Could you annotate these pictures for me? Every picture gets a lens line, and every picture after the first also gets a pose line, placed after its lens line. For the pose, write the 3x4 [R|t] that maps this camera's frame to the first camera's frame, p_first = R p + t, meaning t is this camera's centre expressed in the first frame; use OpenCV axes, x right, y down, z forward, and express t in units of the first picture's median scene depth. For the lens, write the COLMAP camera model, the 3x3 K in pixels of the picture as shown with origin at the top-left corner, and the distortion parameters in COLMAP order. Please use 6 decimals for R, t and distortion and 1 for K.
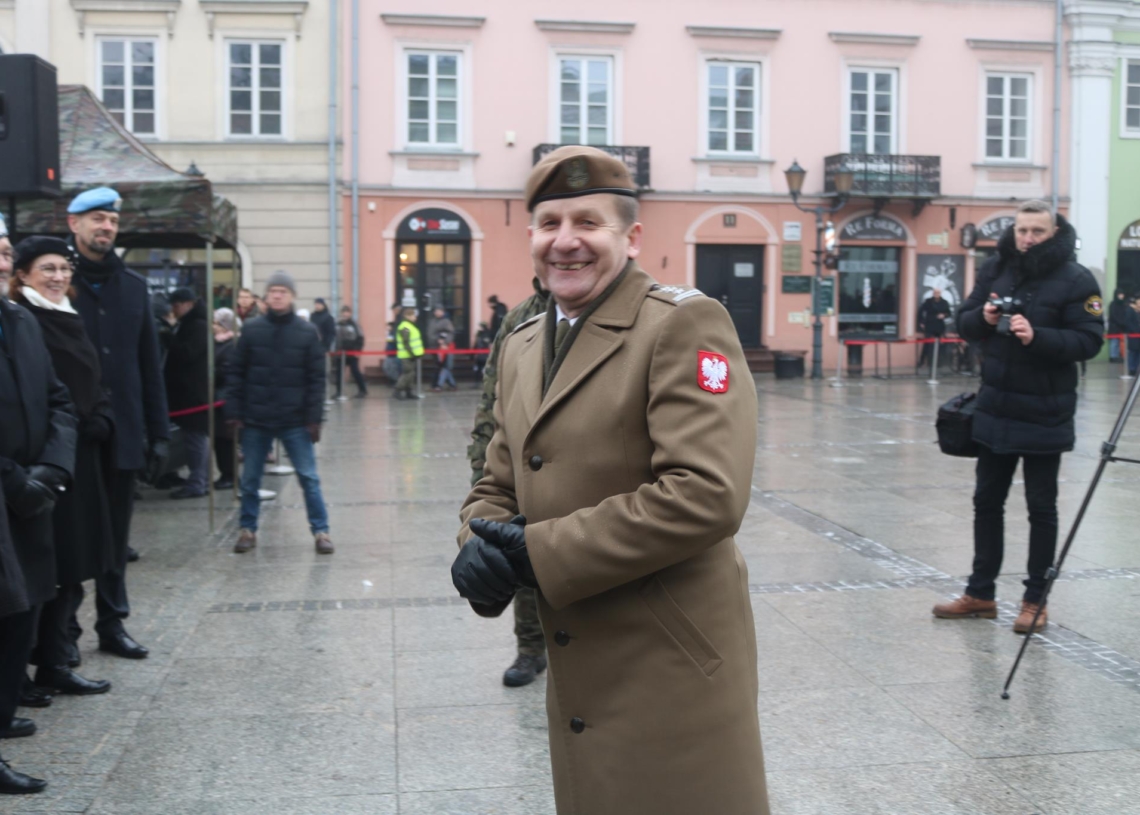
lens RADIAL K [[1279.1, 0, 570.0], [0, 1279.1, 407.5], [0, 0, 1]] dist [-0.117745, 0.064488]
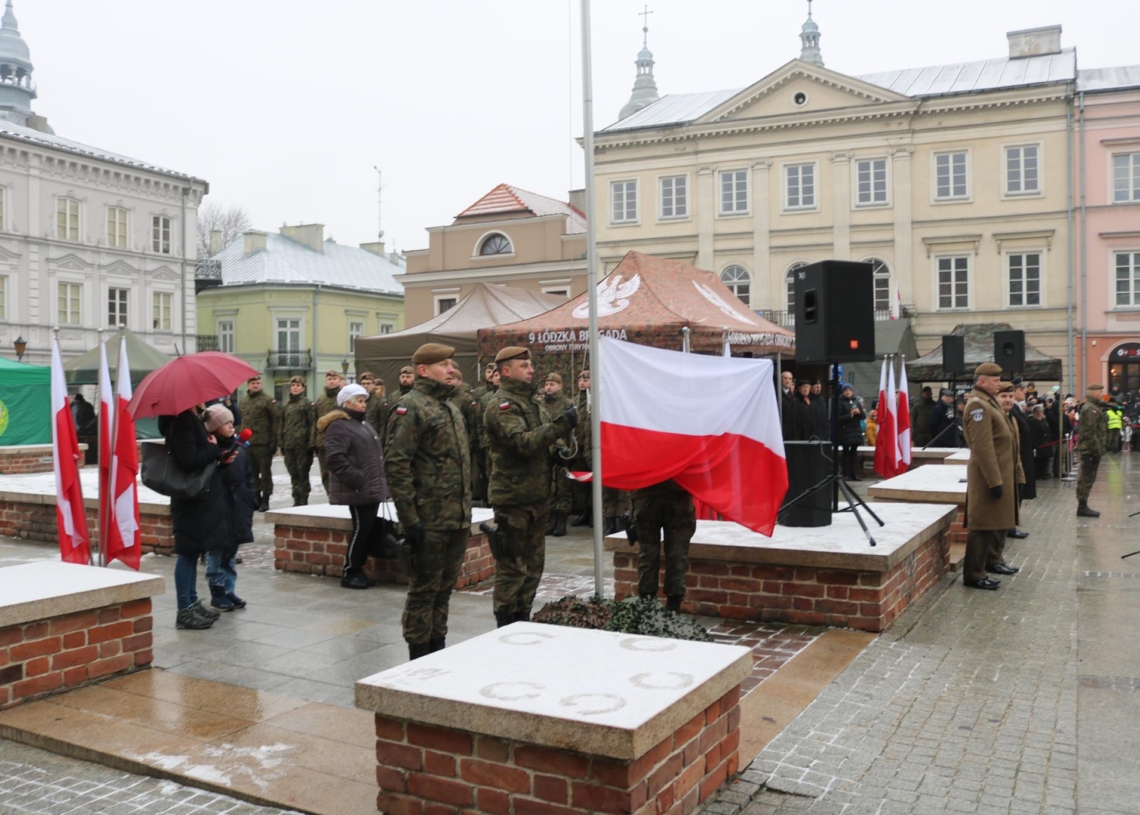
lens RADIAL K [[1074.3, 0, 570.0], [0, 1074.3, 407.5], [0, 0, 1]] dist [-0.164375, 0.192151]
pose [[0.830321, -0.002582, -0.557279, 0.044185], [-0.037157, 0.997508, -0.059984, 0.042730], [0.556045, 0.070513, 0.828156, -0.582120]]
